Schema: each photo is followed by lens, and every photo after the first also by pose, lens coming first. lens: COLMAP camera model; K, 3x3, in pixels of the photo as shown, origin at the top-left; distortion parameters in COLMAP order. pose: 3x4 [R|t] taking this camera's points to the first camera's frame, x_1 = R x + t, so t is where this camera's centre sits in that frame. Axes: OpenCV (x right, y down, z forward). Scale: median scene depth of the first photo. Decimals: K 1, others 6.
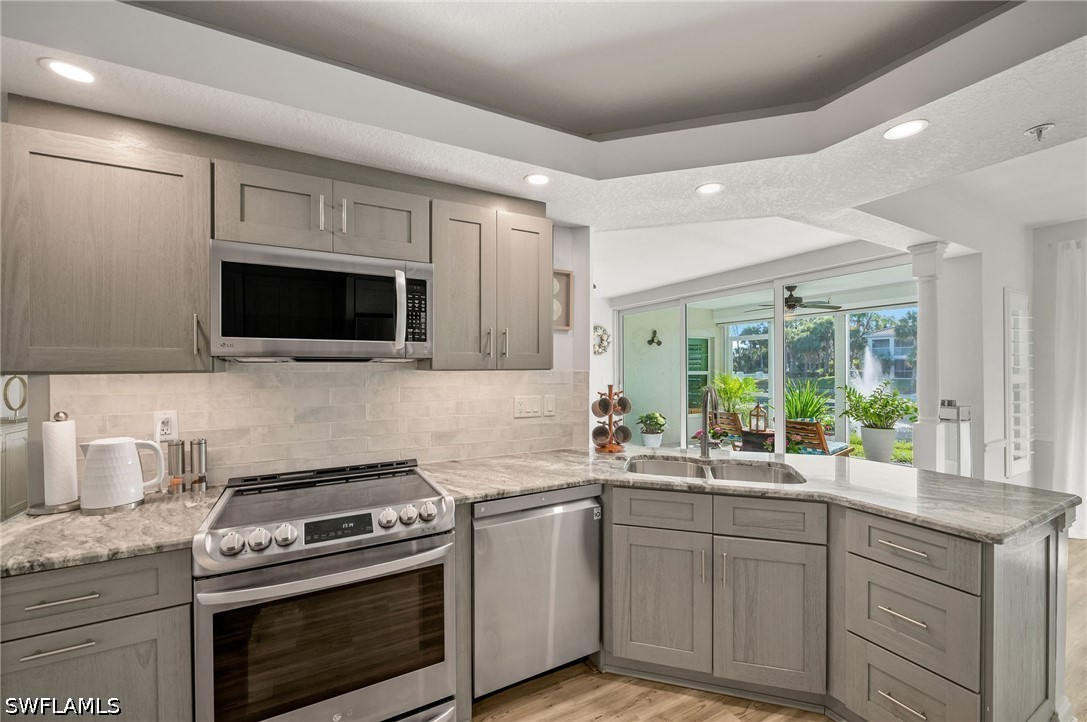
lens RADIAL K [[437.5, 0, 544.0], [0, 437.5, 366.6], [0, 0, 1]] dist [-0.000348, -0.002486]
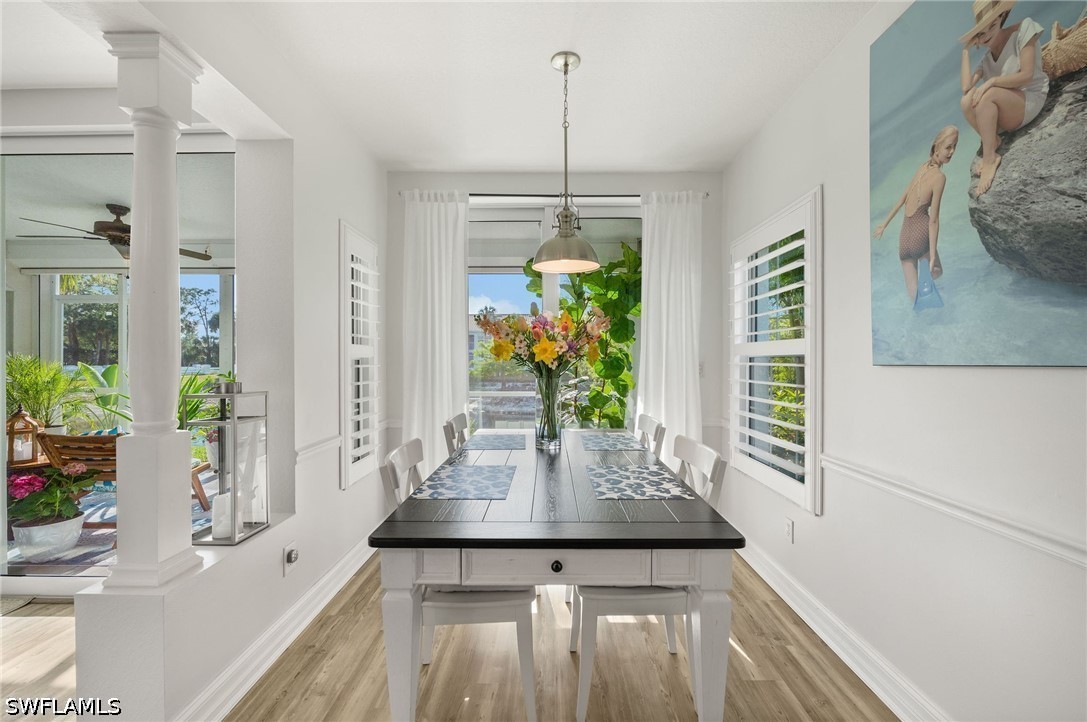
lens RADIAL K [[437.5, 0, 544.0], [0, 437.5, 366.6], [0, 0, 1]] dist [-0.000348, -0.002486]
pose [[0.496170, -0.002948, 0.868221, 0.356343], [-0.007240, 0.999945, 0.007532, 0.027256], [-0.868195, -0.010023, 0.496121, 0.212876]]
